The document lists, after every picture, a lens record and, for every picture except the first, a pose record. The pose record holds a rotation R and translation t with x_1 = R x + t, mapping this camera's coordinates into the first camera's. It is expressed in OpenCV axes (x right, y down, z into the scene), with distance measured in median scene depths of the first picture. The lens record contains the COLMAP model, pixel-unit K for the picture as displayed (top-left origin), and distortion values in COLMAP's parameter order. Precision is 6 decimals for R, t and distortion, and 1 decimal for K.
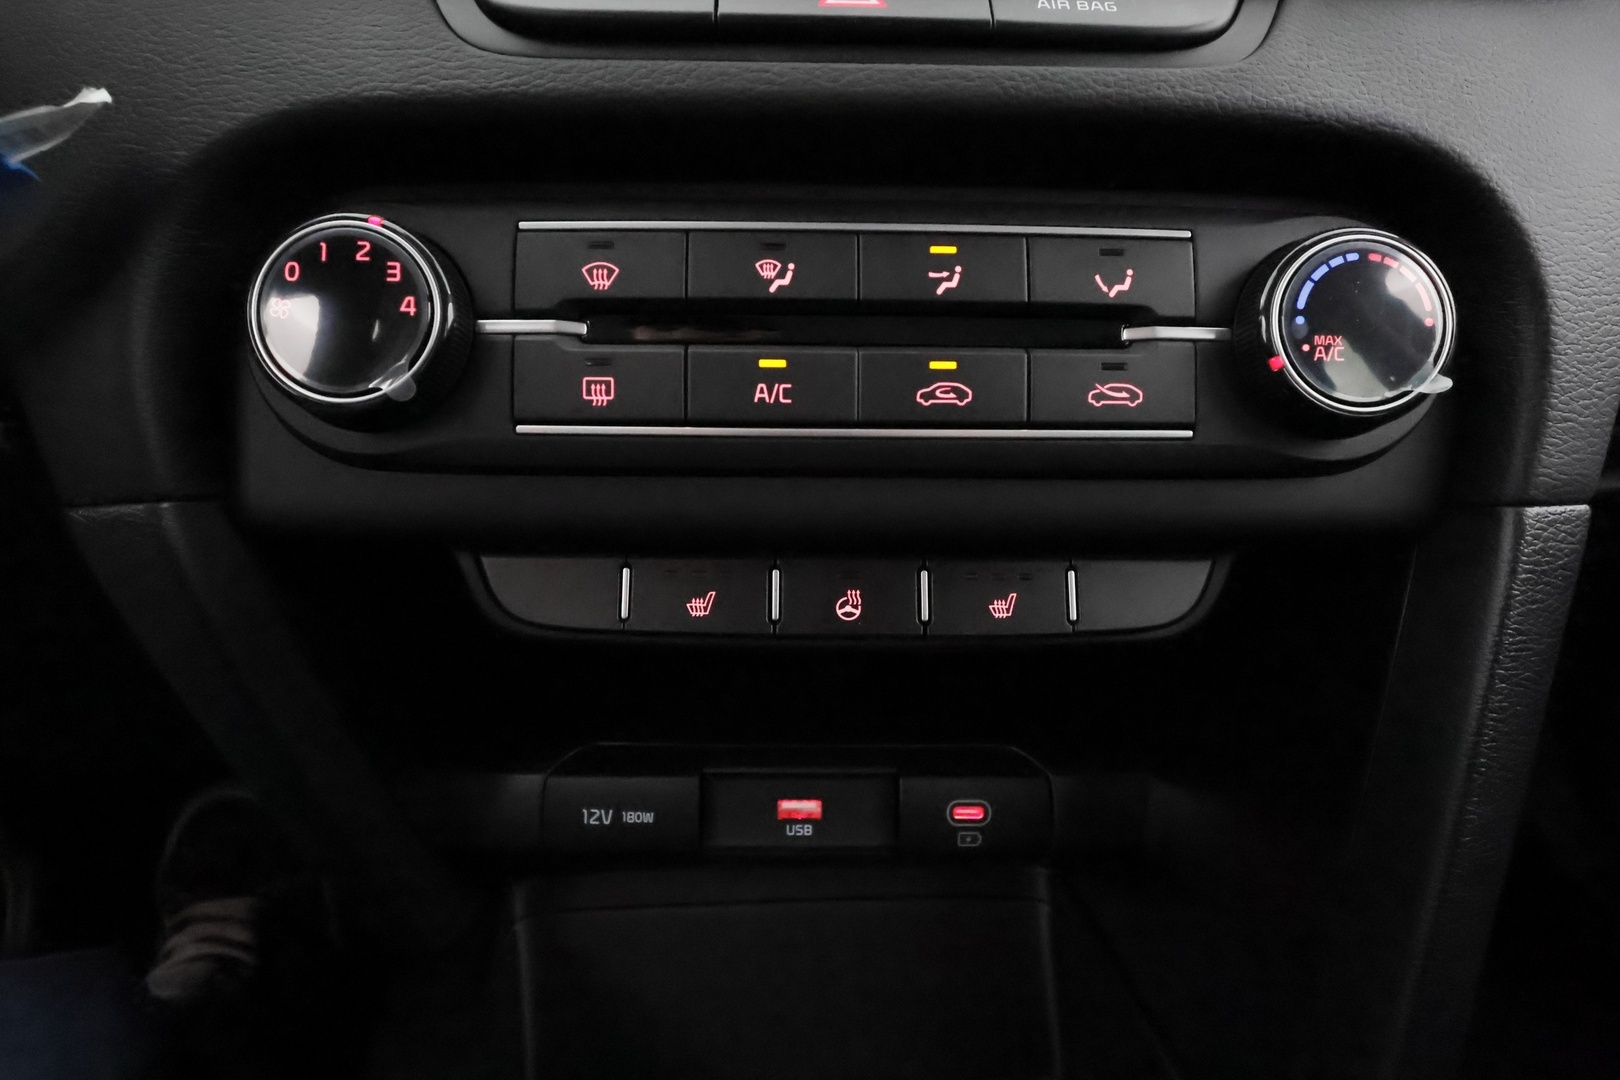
lens RADIAL K [[747.2, 0, 810.0], [0, 747.2, 540.0], [0, 0, 1]] dist [0.002359, 0.000309]
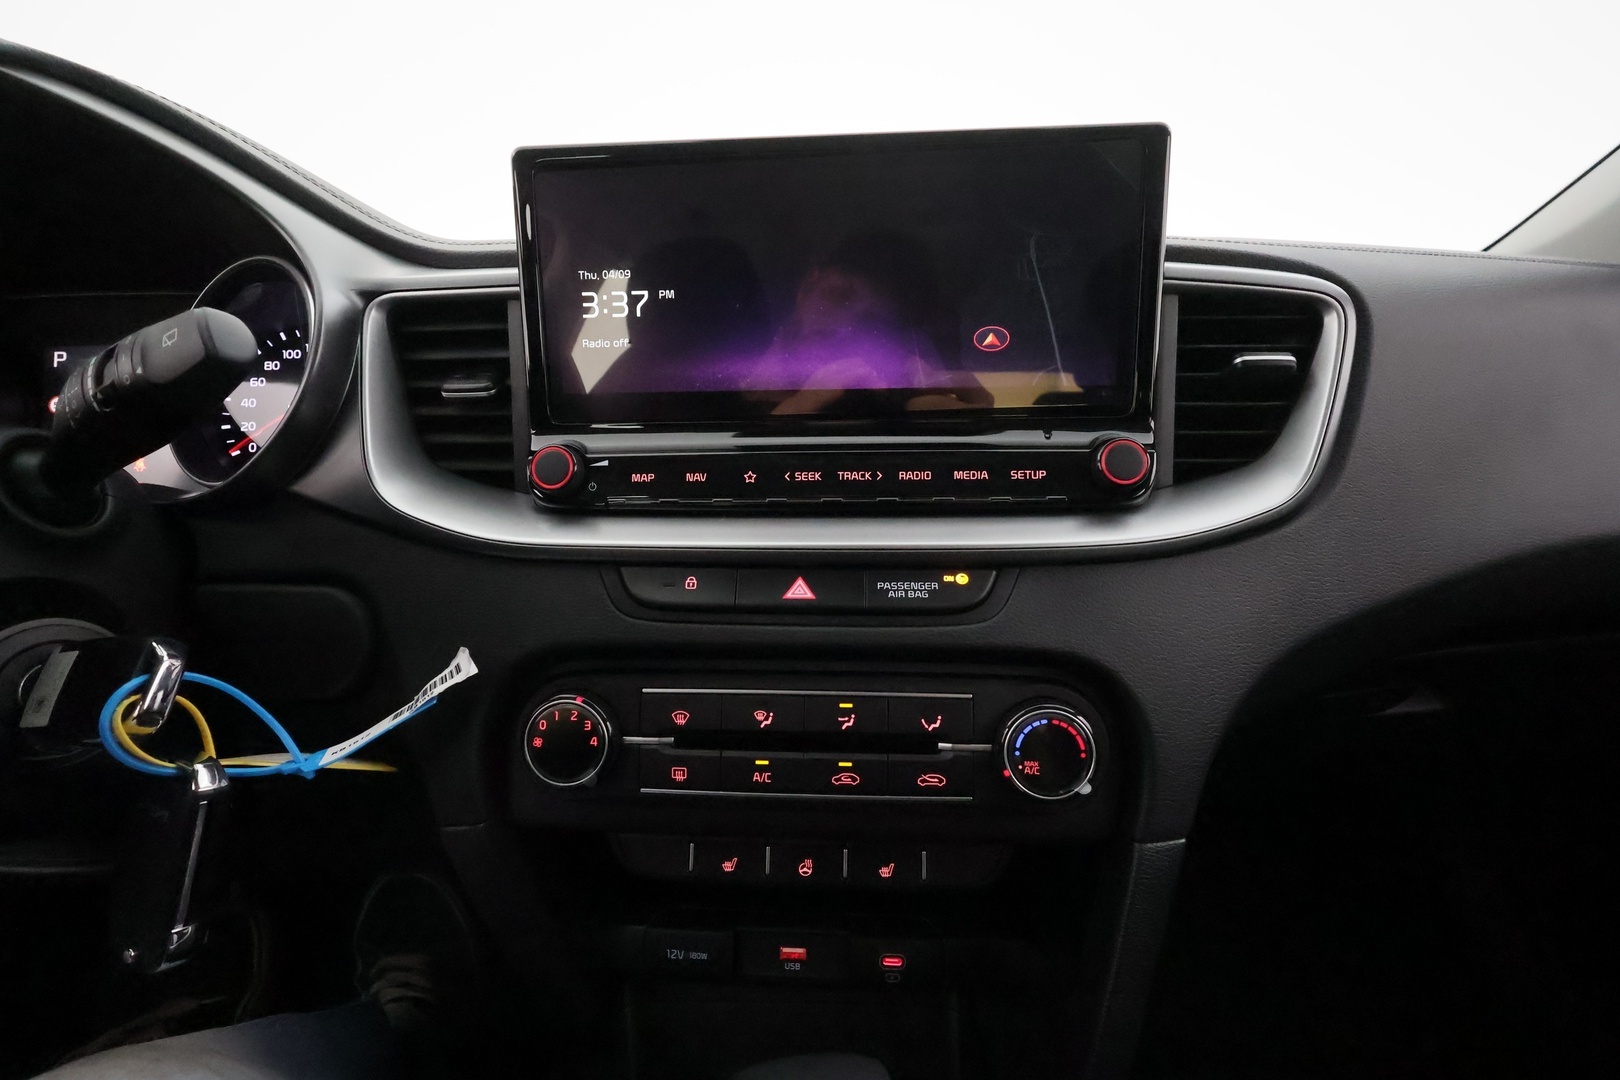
lens RADIAL K [[743.4, 0, 810.0], [0, 743.4, 540.0], [0, 0, 1]] dist [-0.001548, 0.000395]
pose [[0.995961, -0.001095, -0.089785, 0.262569], [-0.001838, 0.999467, -0.032581, -0.771193], [0.089773, 0.032614, 0.995428, -1.034930]]
